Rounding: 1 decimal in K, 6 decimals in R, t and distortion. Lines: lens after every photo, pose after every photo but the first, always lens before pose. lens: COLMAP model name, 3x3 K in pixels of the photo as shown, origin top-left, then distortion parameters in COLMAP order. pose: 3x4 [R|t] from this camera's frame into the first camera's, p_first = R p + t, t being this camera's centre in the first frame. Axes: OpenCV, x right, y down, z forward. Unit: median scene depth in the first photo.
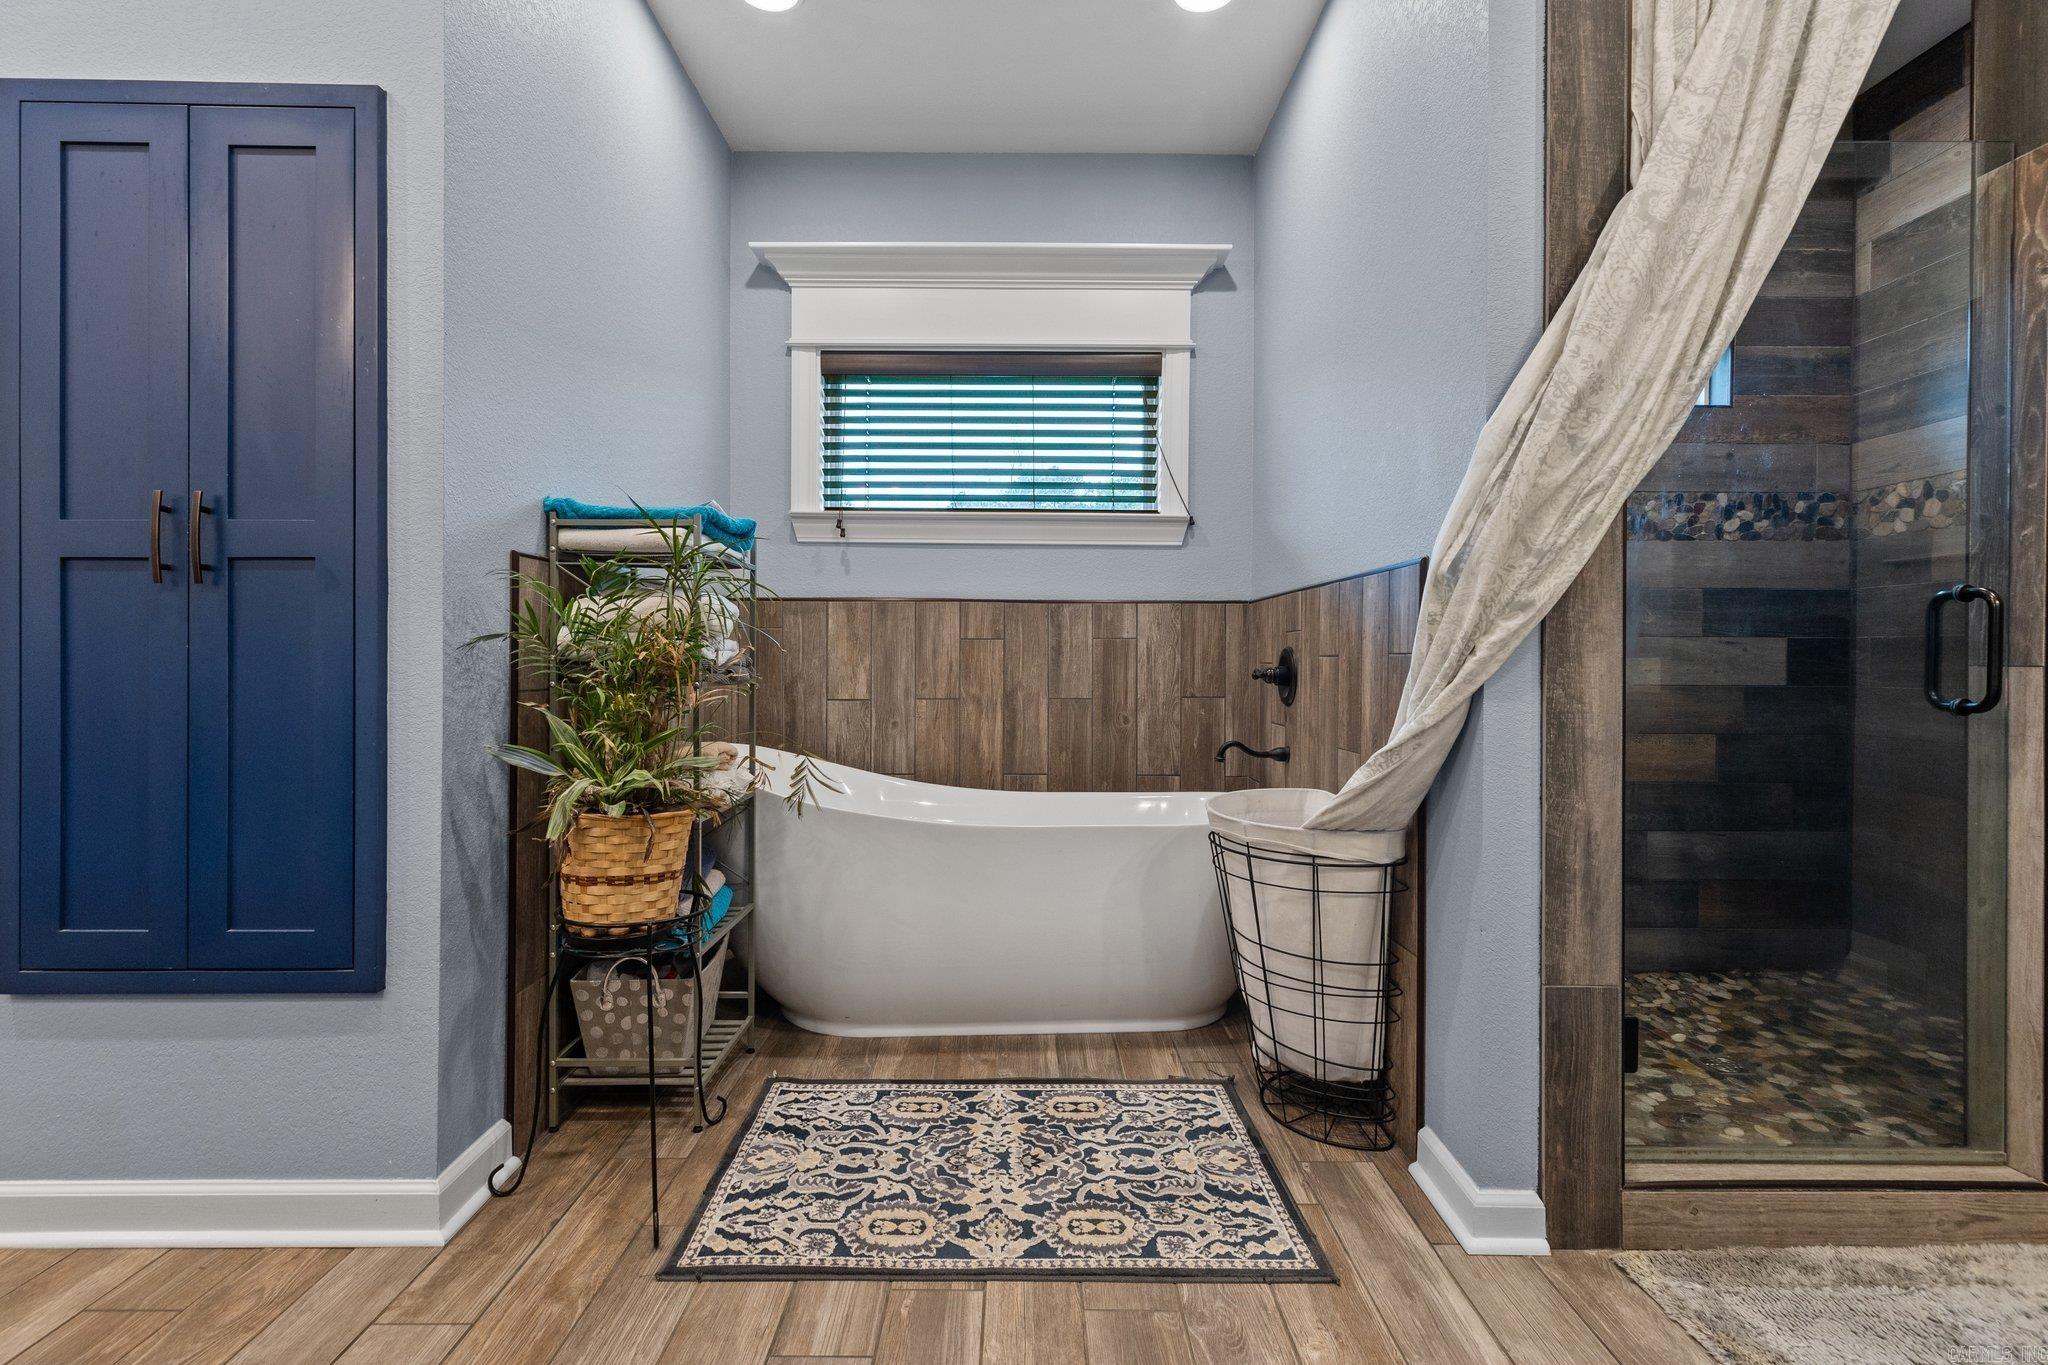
lens RADIAL K [[933.2, 0, 1022.0], [0, 933.2, 671.4], [0, 0, 1]] dist [0.007018, -0.000176]
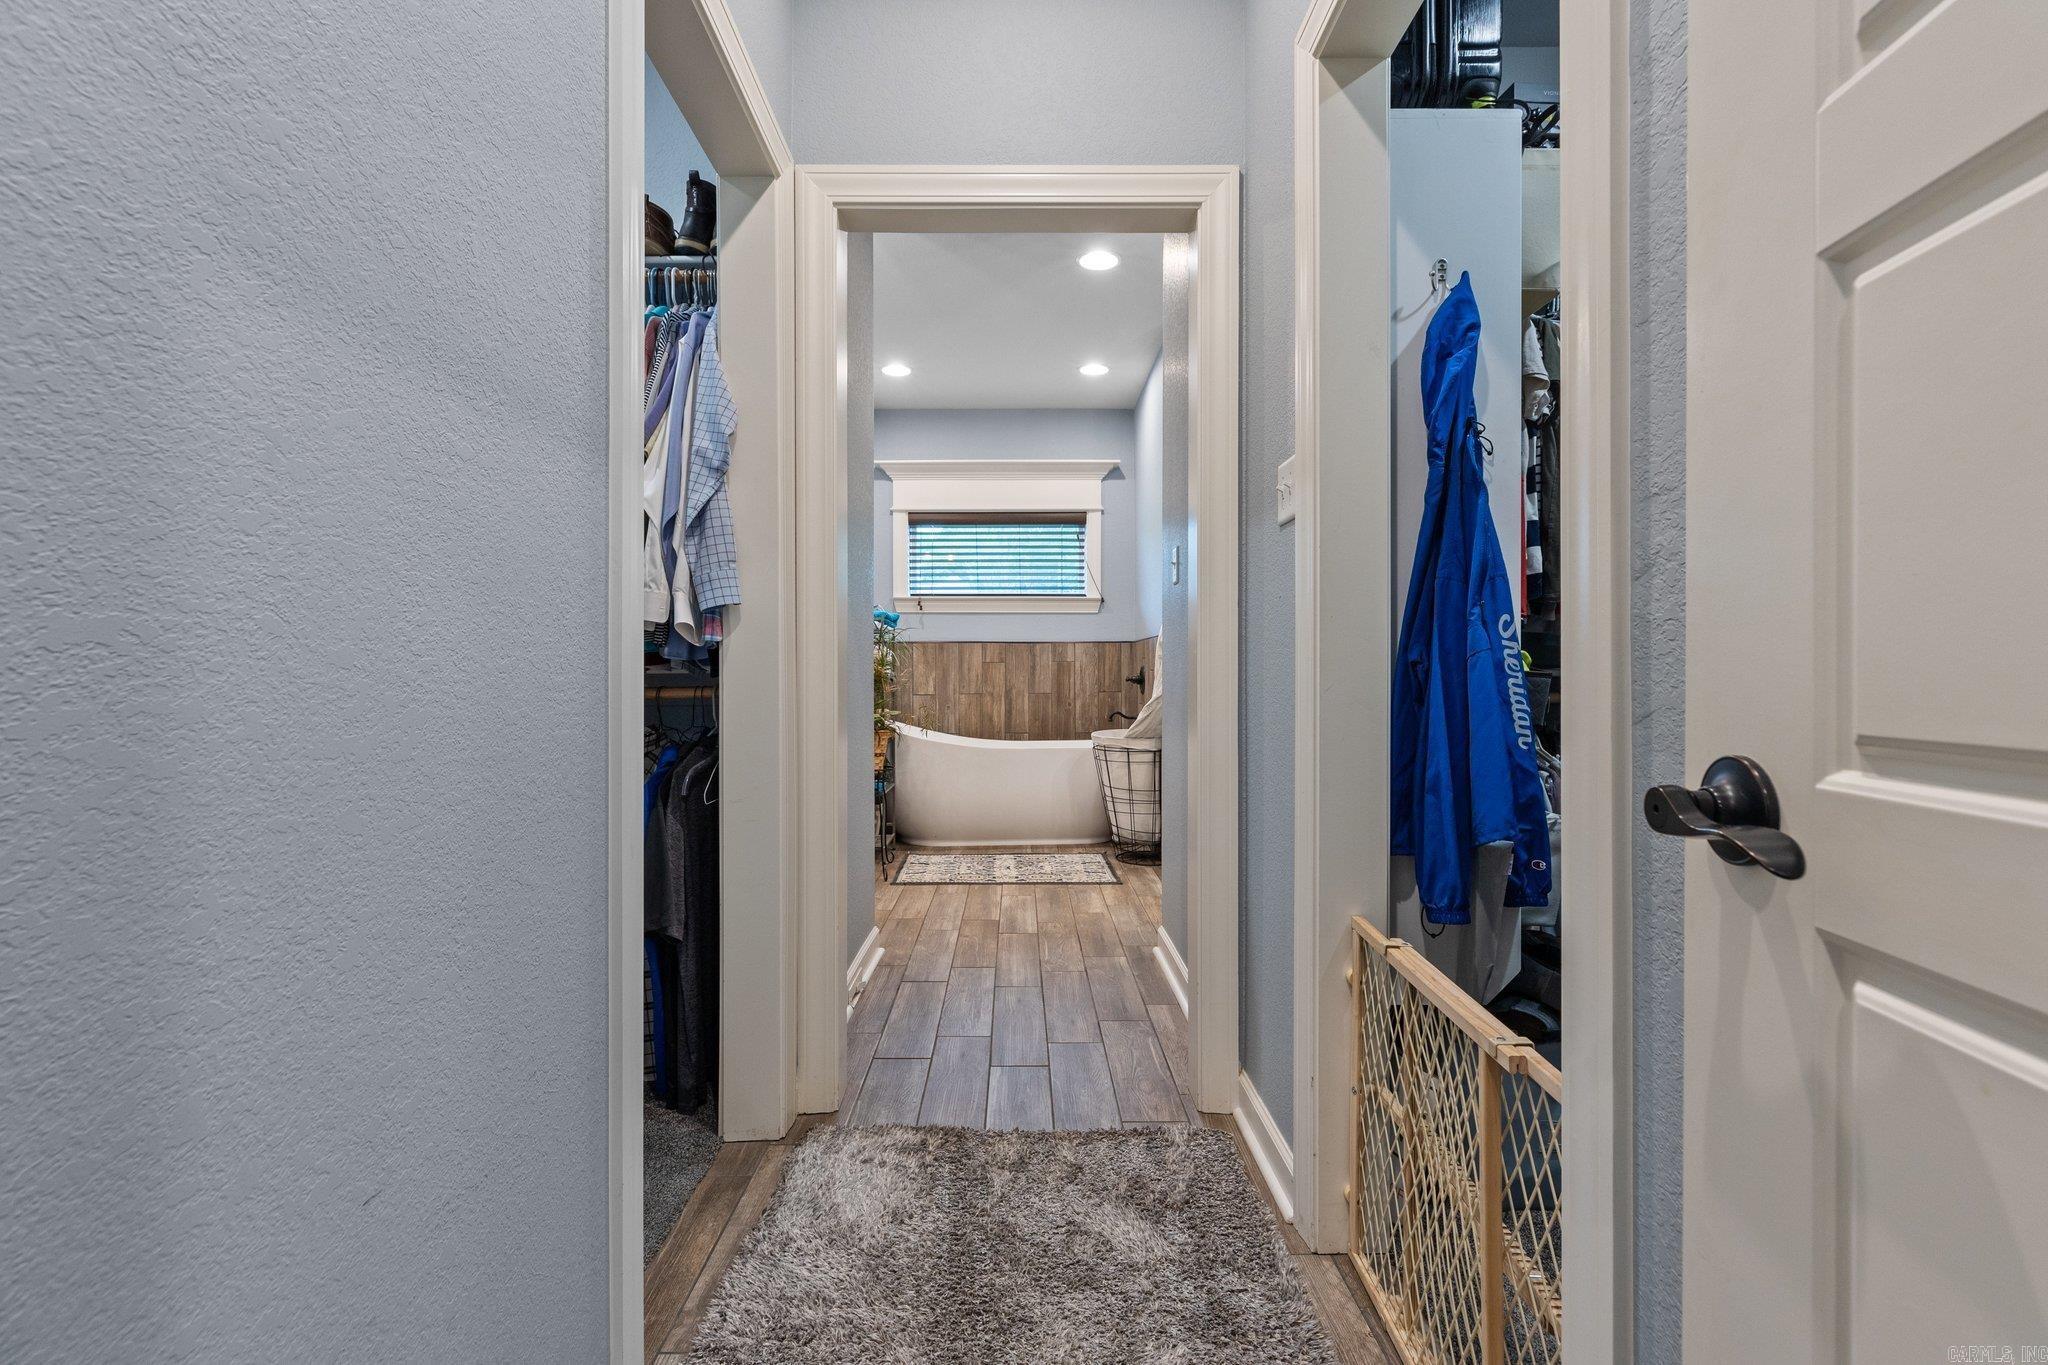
lens RADIAL K [[933.2, 0, 1022.0], [0, 933.2, 671.4], [0, 0, 1]] dist [0.007018, -0.000176]
pose [[0.999959, -0.008253, 0.003608, 0.013187], [0.008300, 0.999876, -0.013360, 0.016491], [-0.003497, 0.013390, 0.999904, -1.525516]]
